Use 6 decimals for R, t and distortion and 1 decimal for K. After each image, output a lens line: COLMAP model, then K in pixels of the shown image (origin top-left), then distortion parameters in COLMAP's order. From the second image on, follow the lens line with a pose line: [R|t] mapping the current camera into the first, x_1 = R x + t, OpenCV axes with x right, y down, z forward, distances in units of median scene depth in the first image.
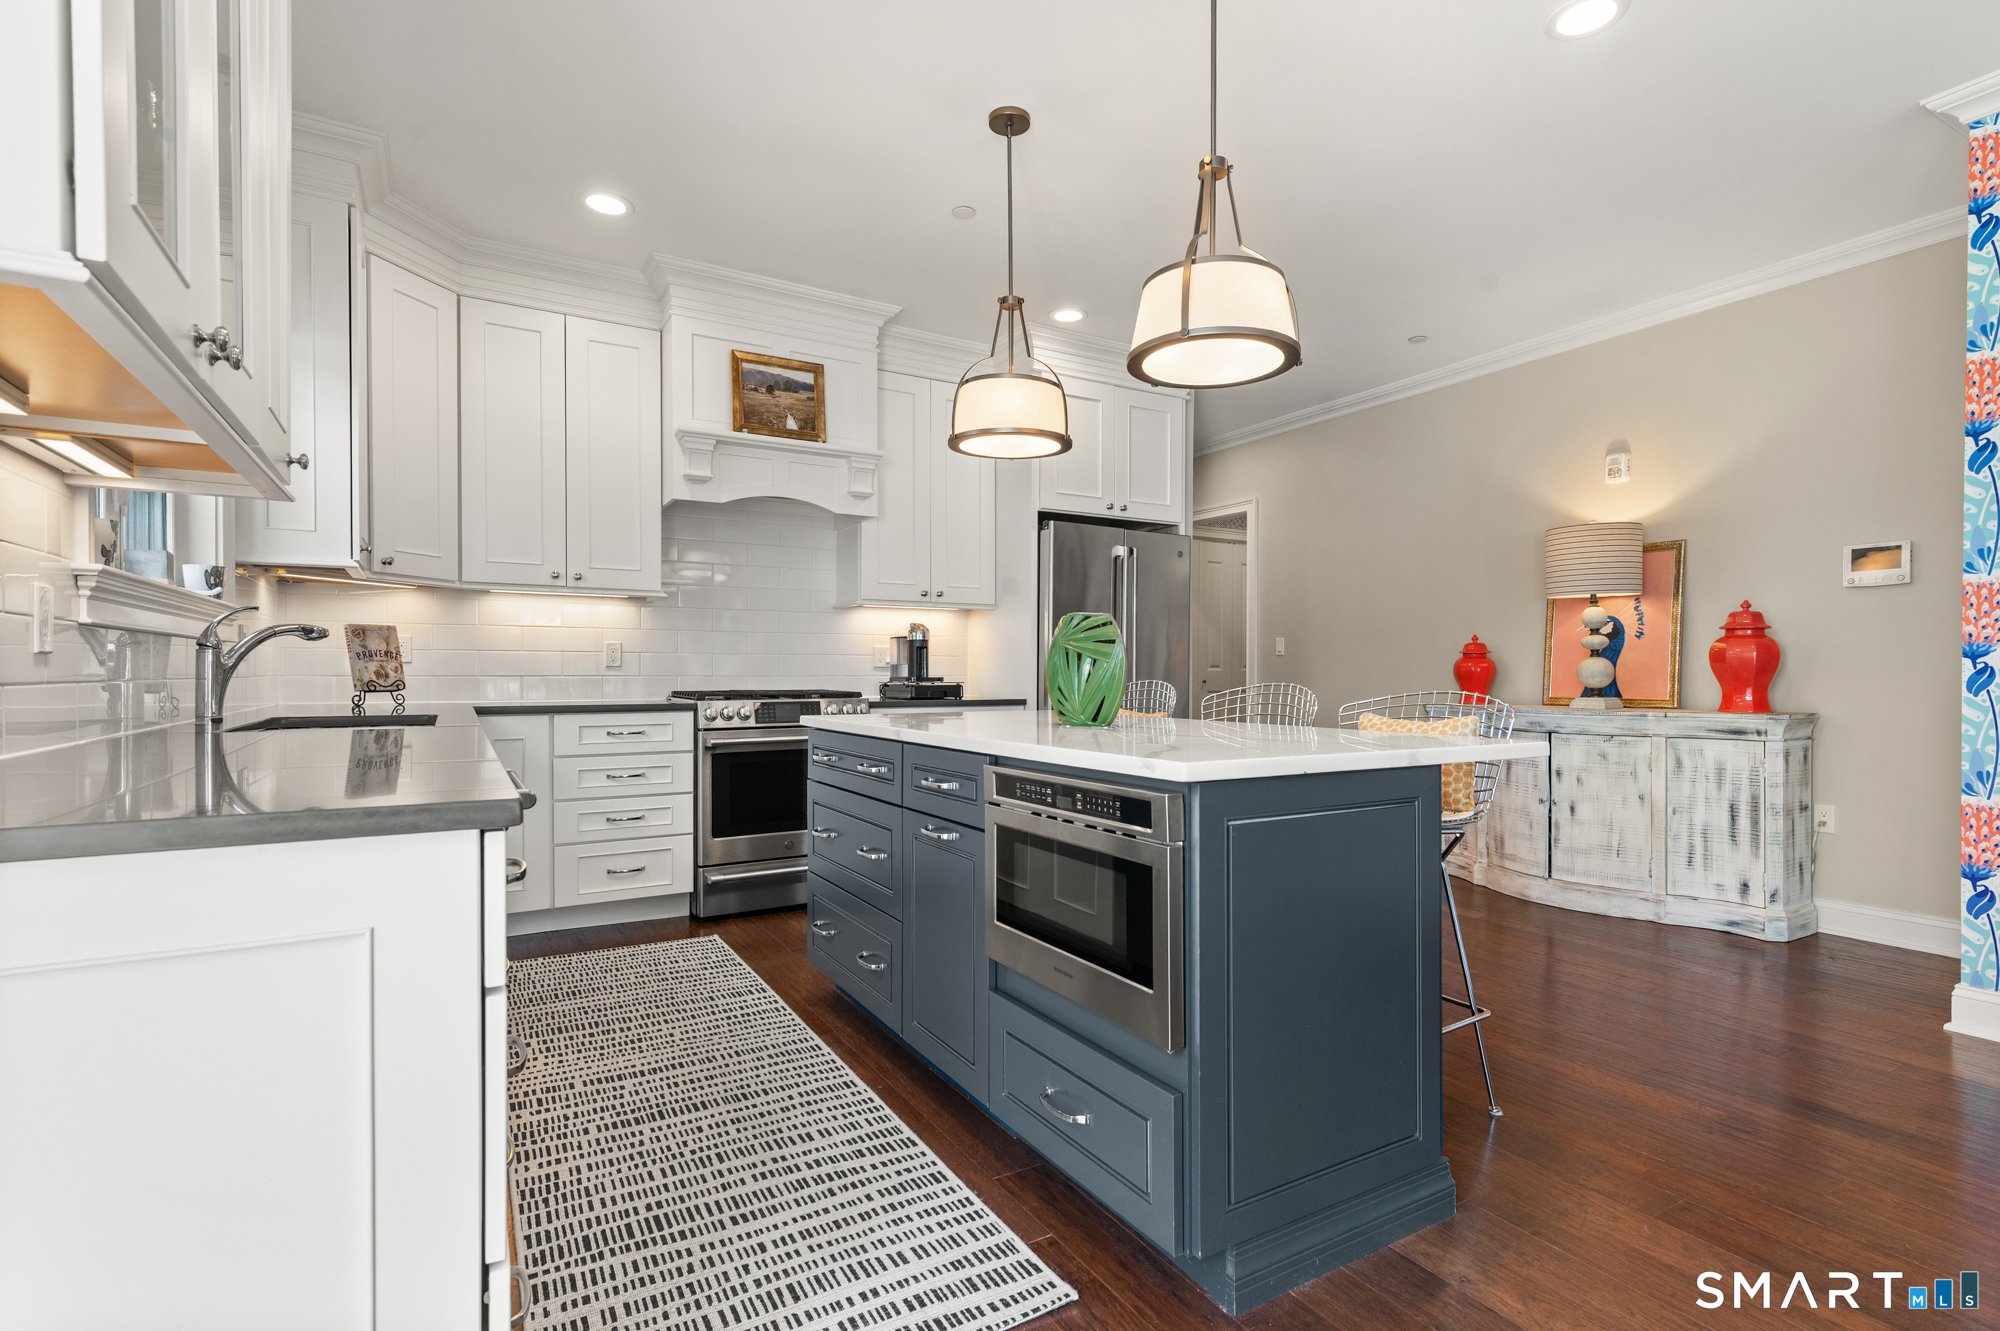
lens RADIAL K [[943.9, 0, 1003.0], [0, 943.9, 677.4], [0, 0, 1]] dist [0.001302, 0.000177]
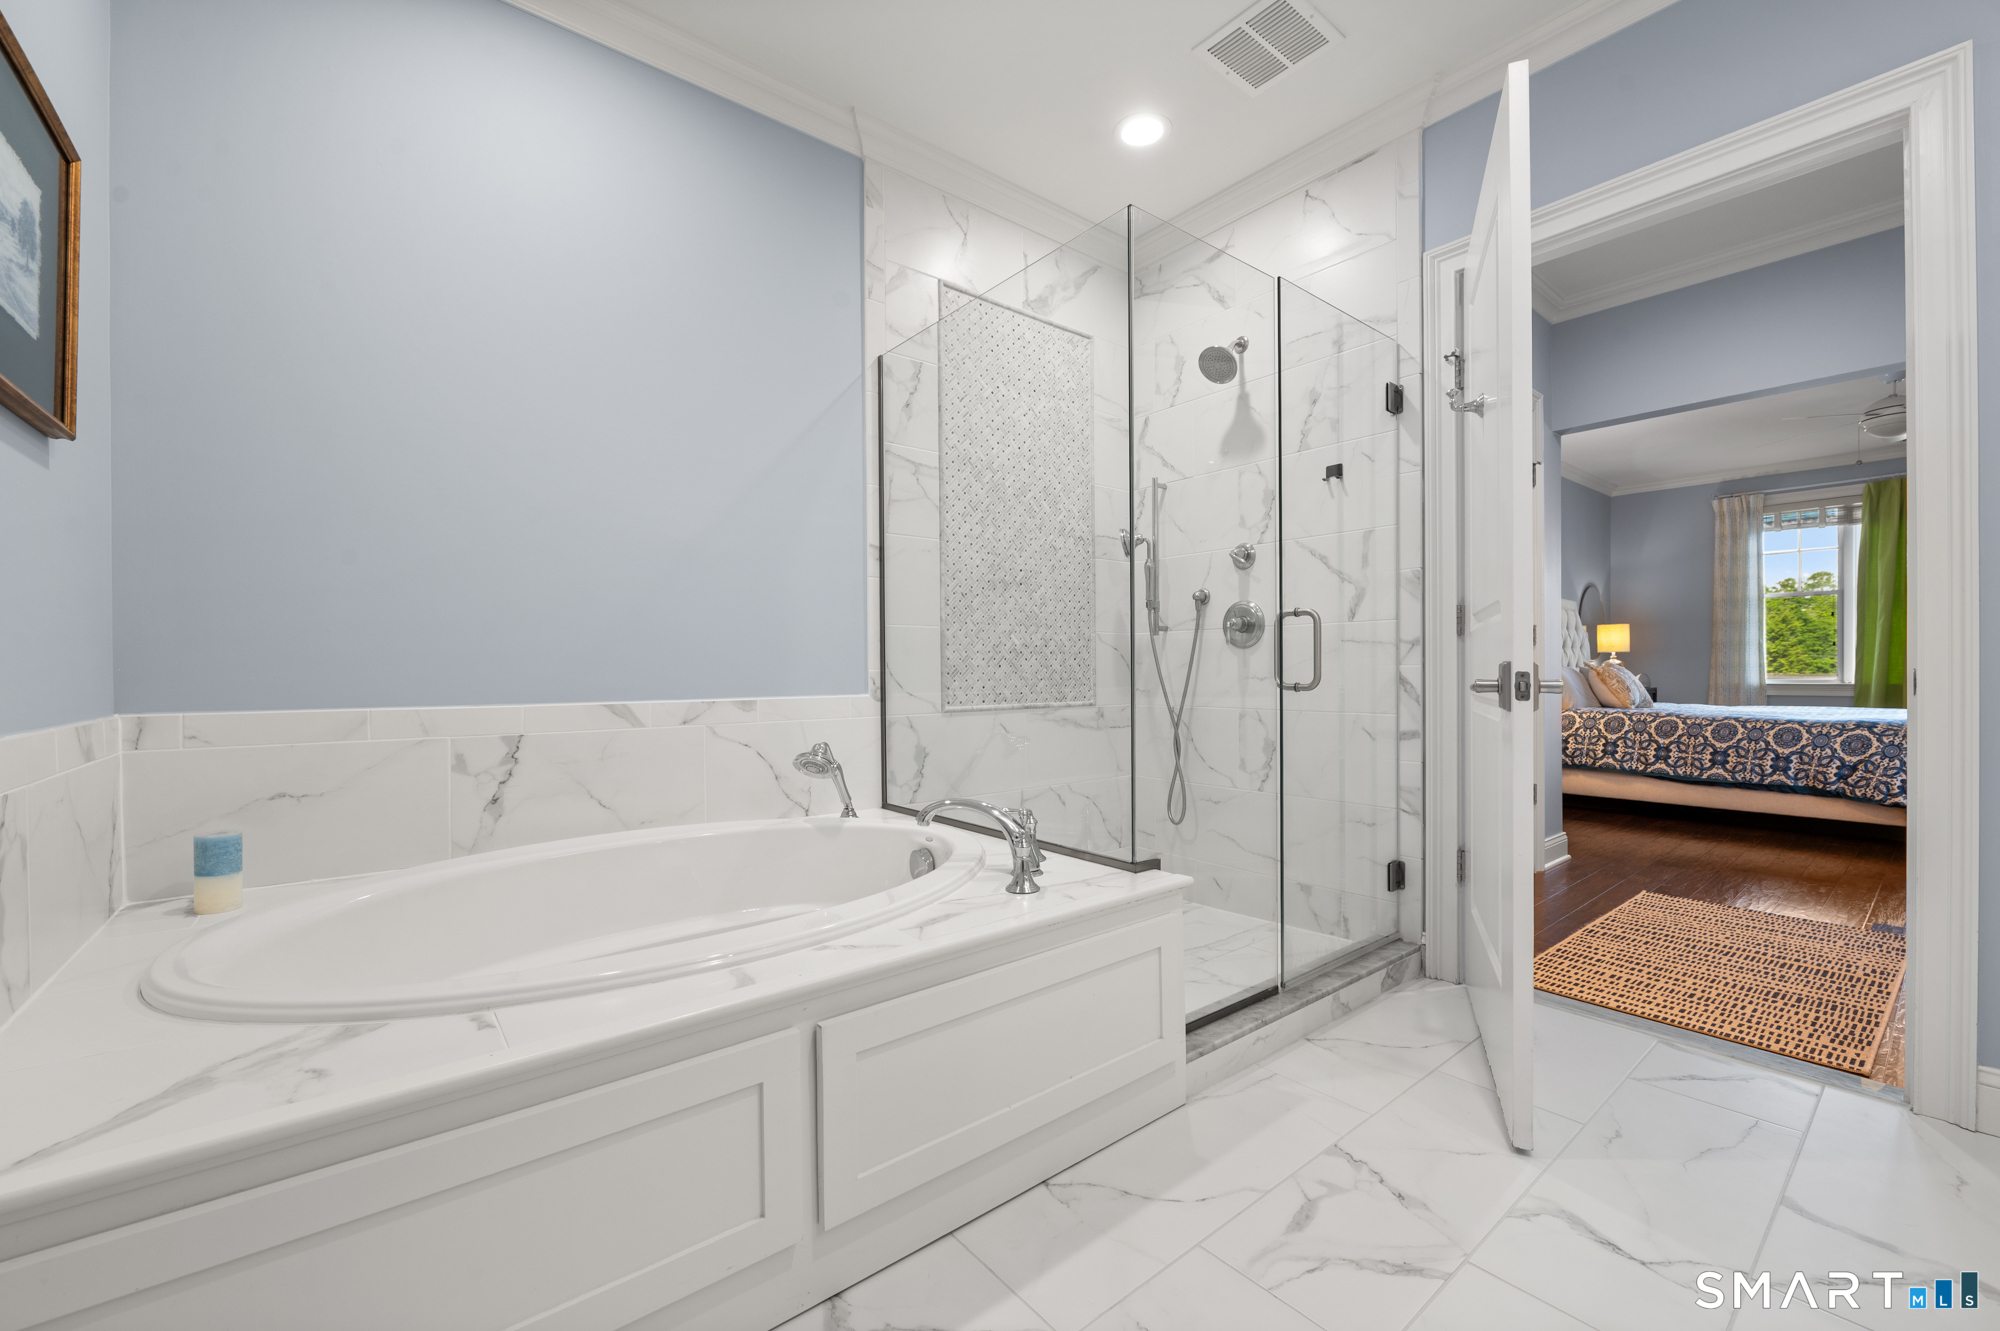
lens RADIAL K [[792.7, 0, 992.2], [0, 792.7, 765.7], [0, 0, 1]] dist [0.004862, -0.000067]
pose [[-0.142322, -0.144830, 0.979167, -1.229986], [-0.009748, 0.989394, 0.144926, -0.010161], [-0.989772, 0.011081, -0.142224, 2.122446]]
